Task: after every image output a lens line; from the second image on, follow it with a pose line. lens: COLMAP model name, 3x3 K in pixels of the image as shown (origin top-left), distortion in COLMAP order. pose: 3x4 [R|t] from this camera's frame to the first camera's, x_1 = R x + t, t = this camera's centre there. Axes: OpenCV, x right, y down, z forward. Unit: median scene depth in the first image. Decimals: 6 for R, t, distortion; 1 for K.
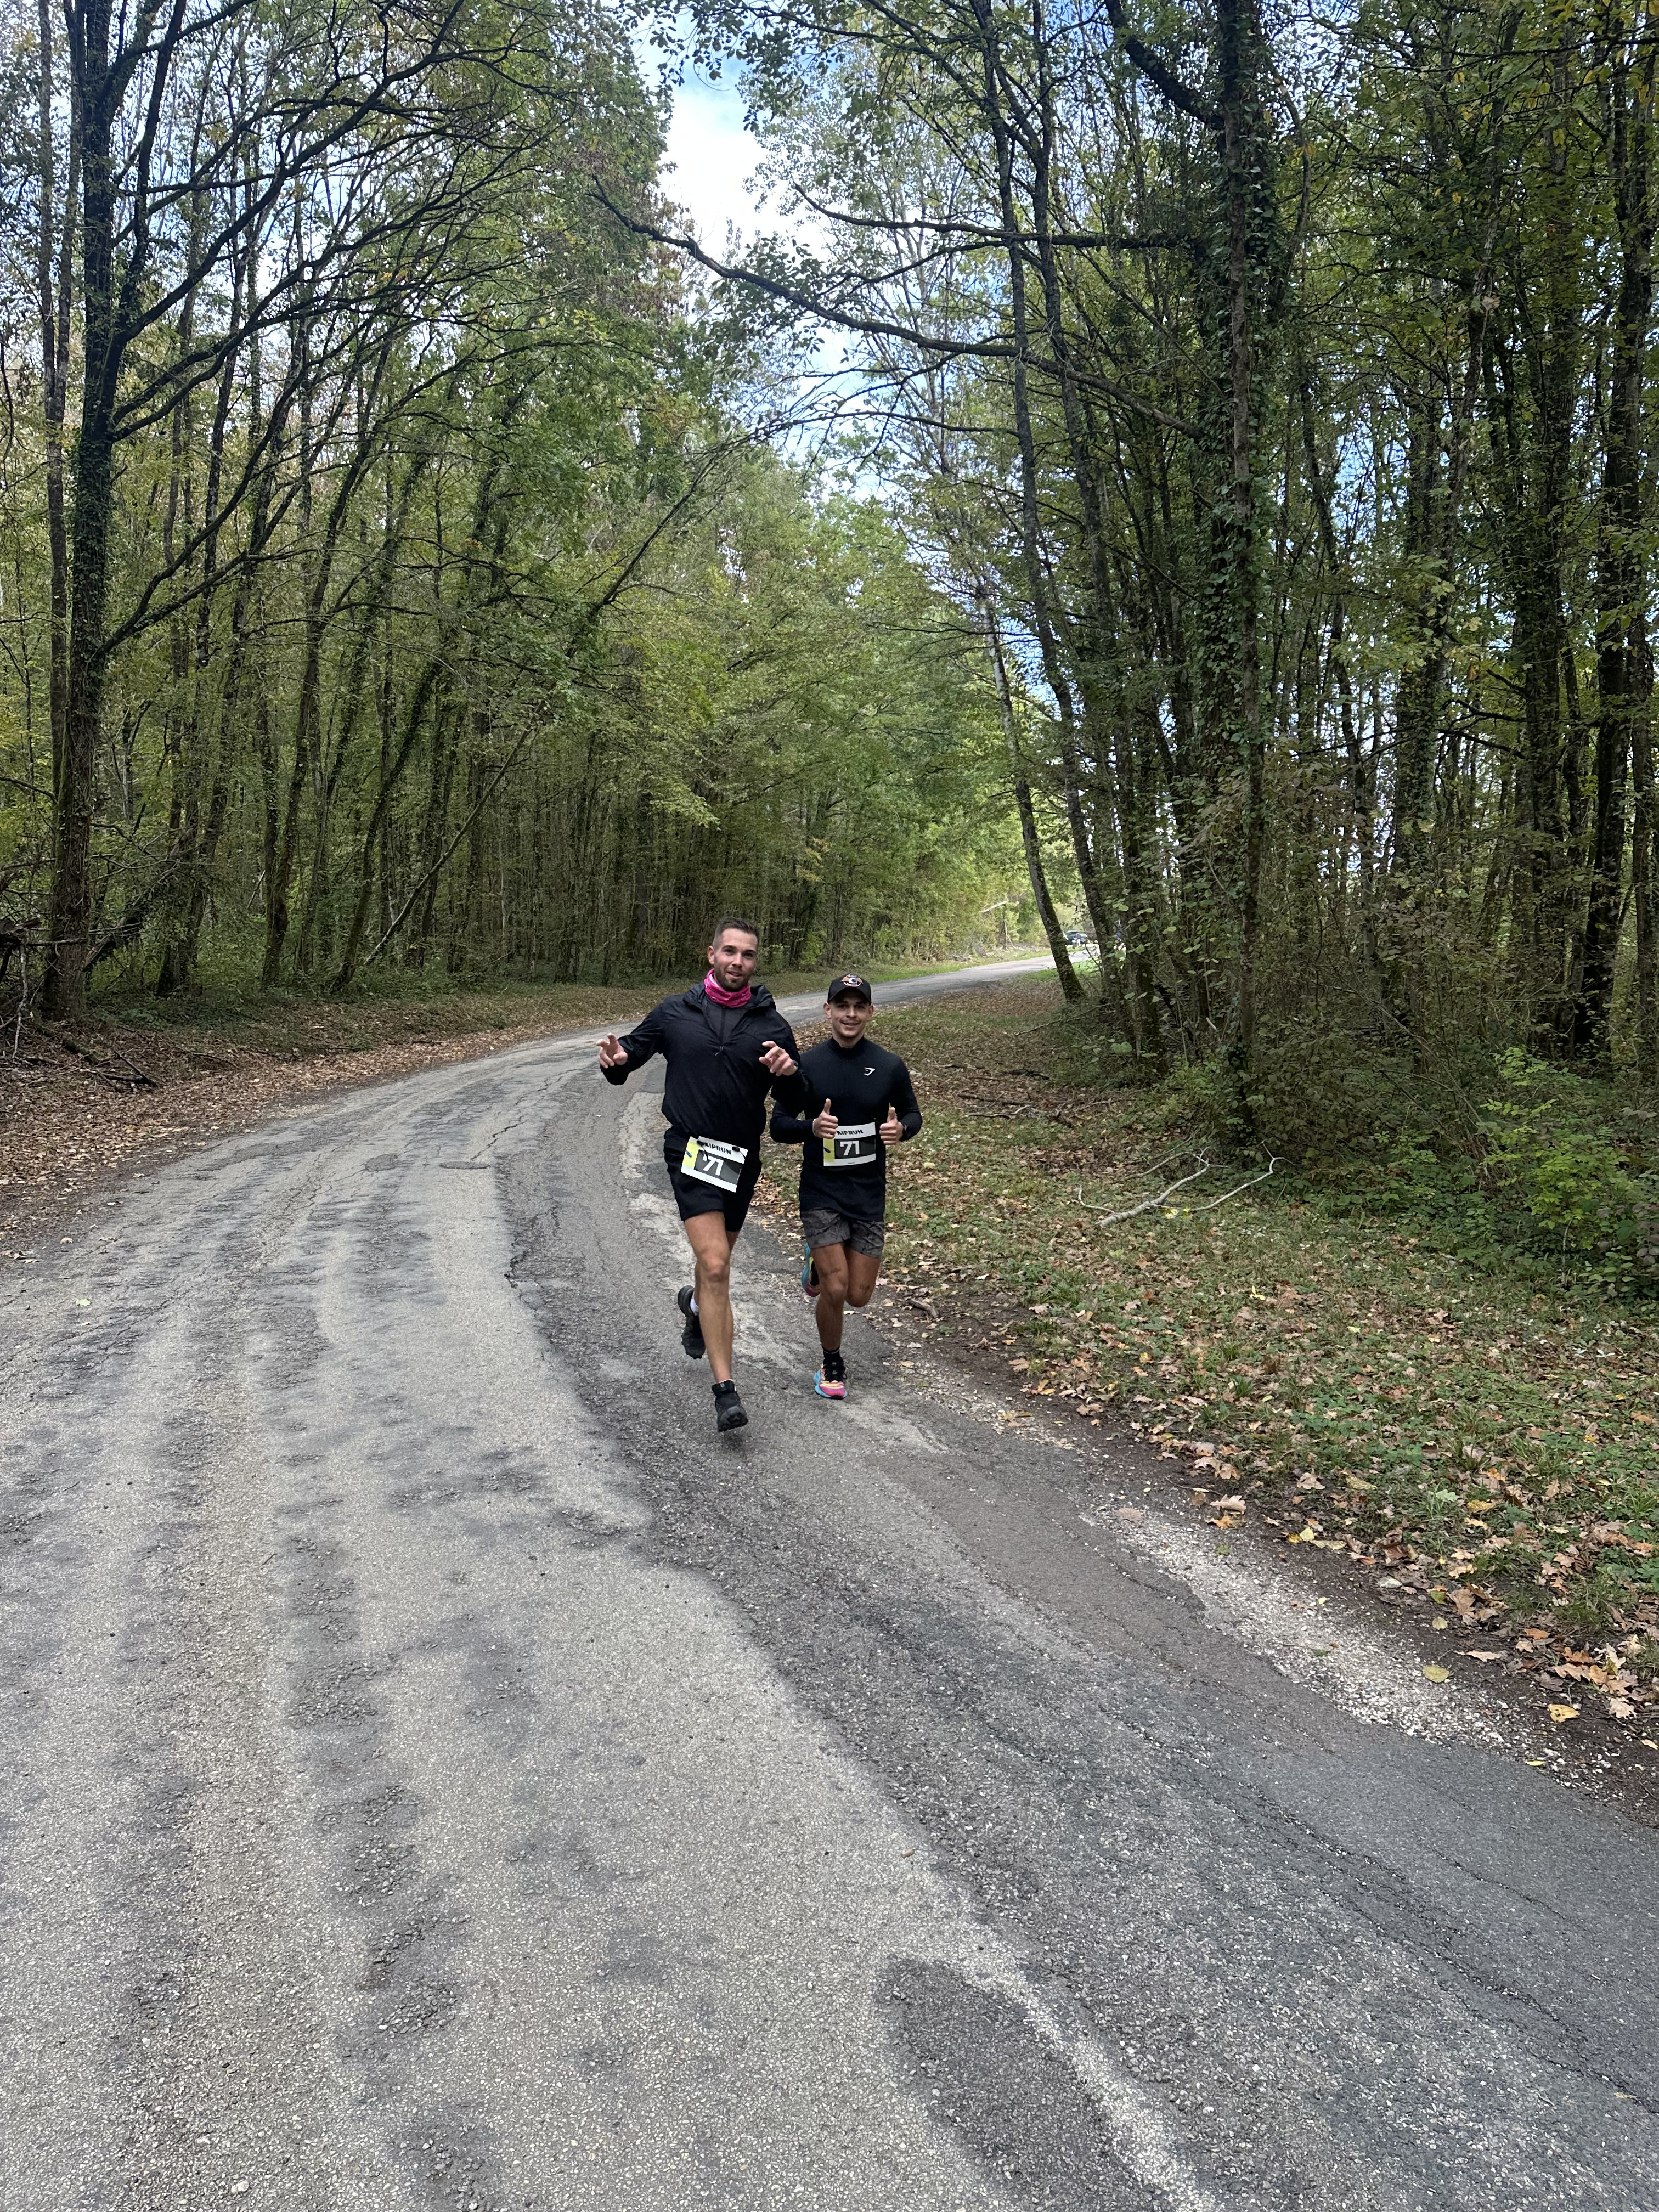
lens RADIAL K [[1577.3, 0, 943.5], [0, 1577.3, 1106.0], [0, 0, 1]] dist [0.003555, -0.022872]
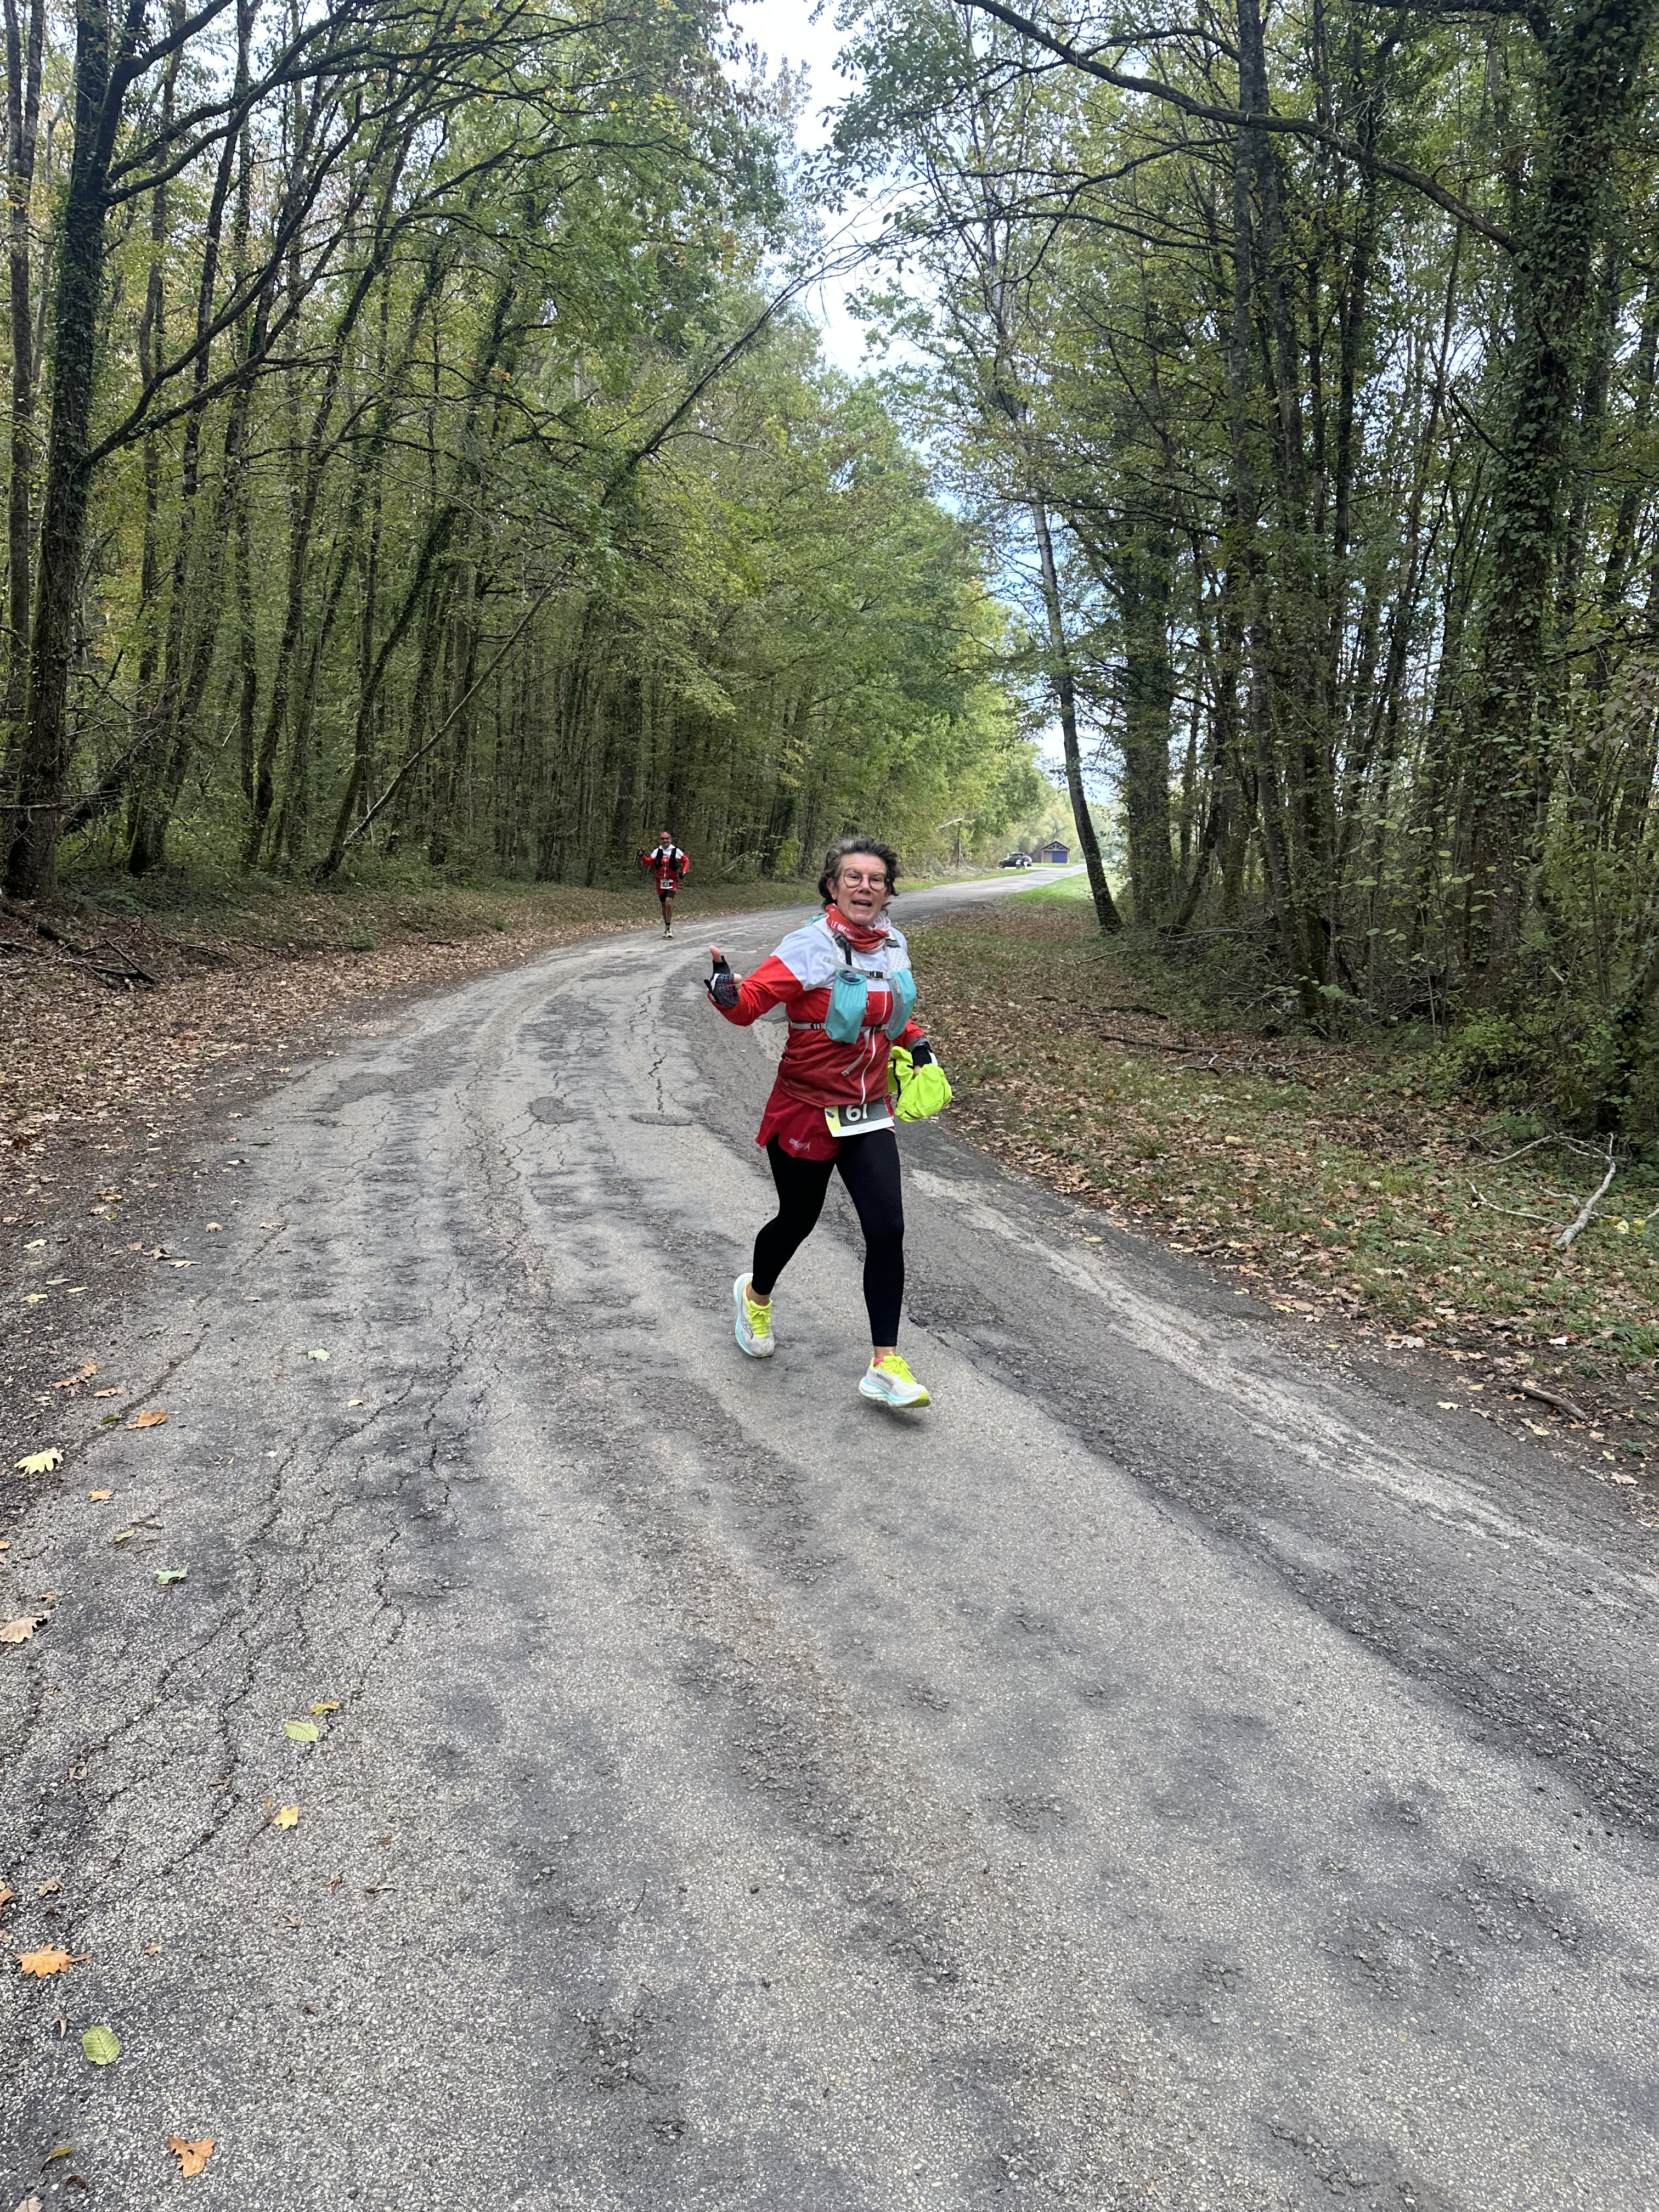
lens RADIAL K [[1524.0, 0, 874.7], [0, 1524.0, 1100.0], [0, 0, 1]] dist [0.004828, -0.017243]
pose [[0.997869, 0.040074, 0.051490, -0.121033], [-0.042775, 0.997706, 0.052469, -0.007505], [-0.049270, -0.054560, 0.997294, 0.126294]]
